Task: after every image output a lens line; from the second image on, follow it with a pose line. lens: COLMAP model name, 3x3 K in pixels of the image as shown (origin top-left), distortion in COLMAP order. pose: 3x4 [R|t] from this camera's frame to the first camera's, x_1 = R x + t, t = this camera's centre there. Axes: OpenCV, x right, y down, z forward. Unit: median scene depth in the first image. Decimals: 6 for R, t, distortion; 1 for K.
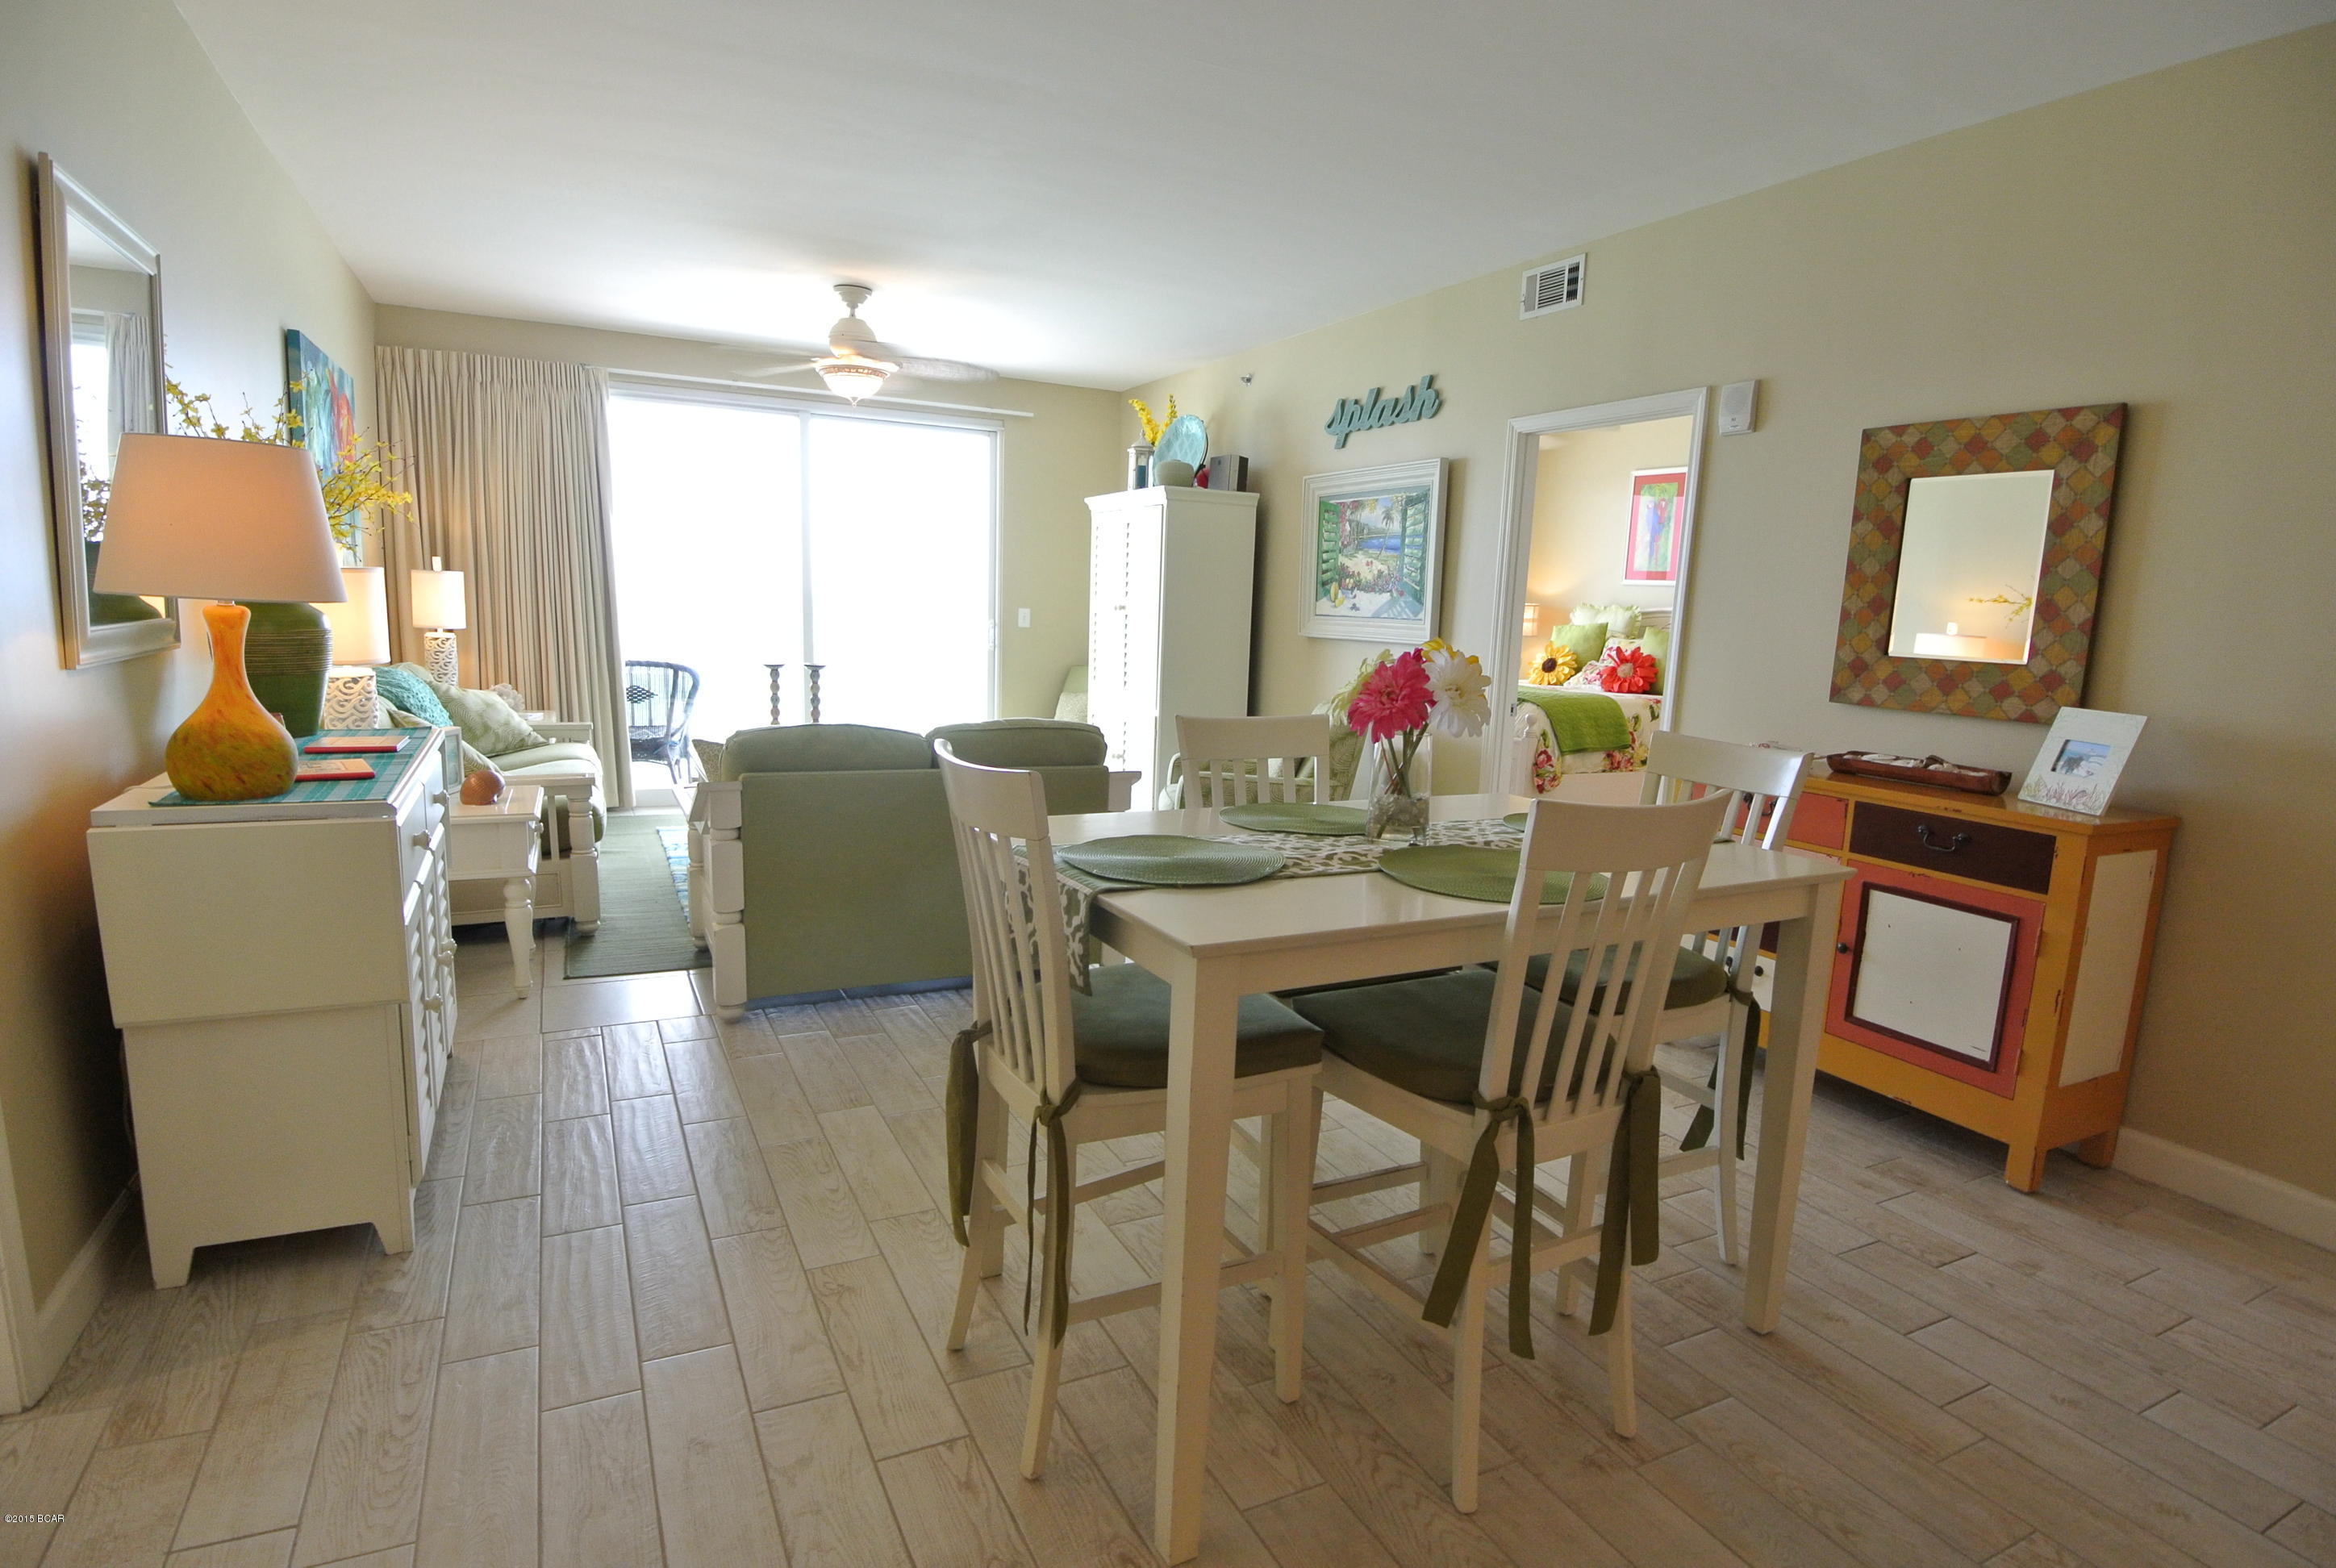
lens RADIAL K [[1249.5, 0, 1171.7], [0, 1249.5, 802.6], [0, 0, 1]] dist [-0.006405, -0.007705]
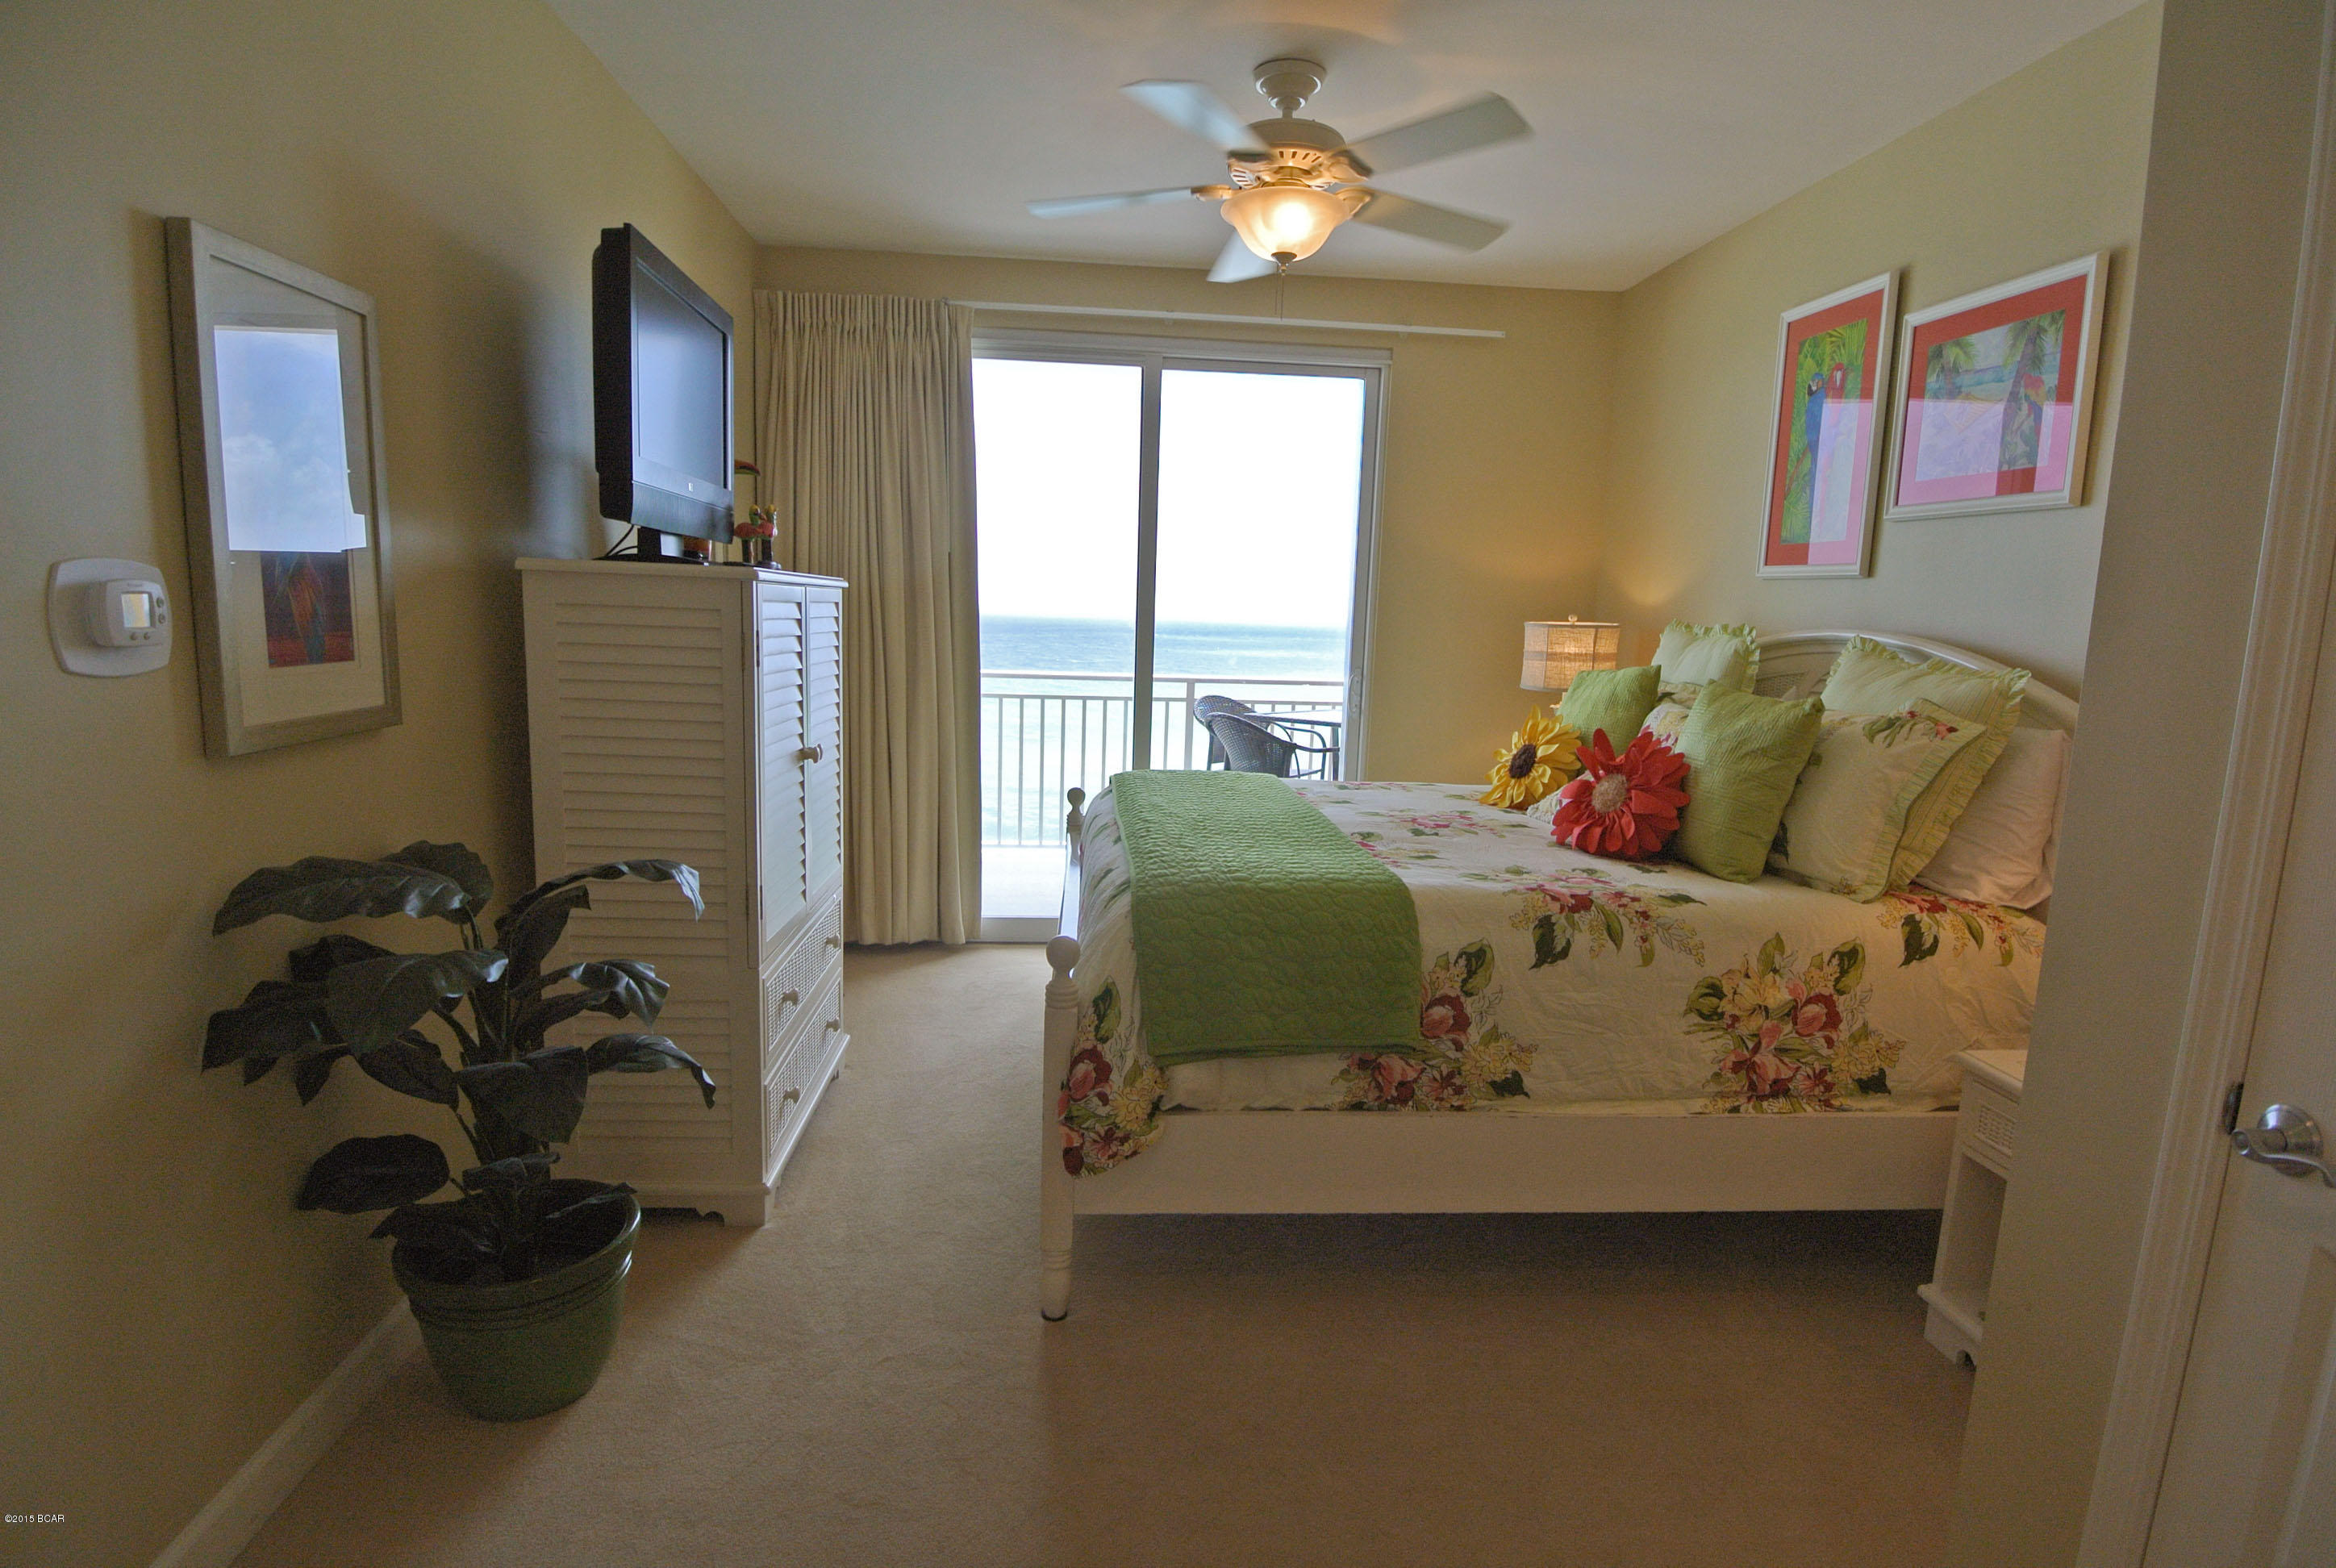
lens RADIAL K [[1166.3, 0, 1167.4], [0, 1166.3, 771.2], [0, 0, 1]] dist [-0.024857, -0.000634]
pose [[0.919111, 0.039901, -0.391973, 0.418323], [-0.053215, 0.998315, -0.023155, -0.106446], [0.390388, 0.042141, 0.919685, 0.677449]]
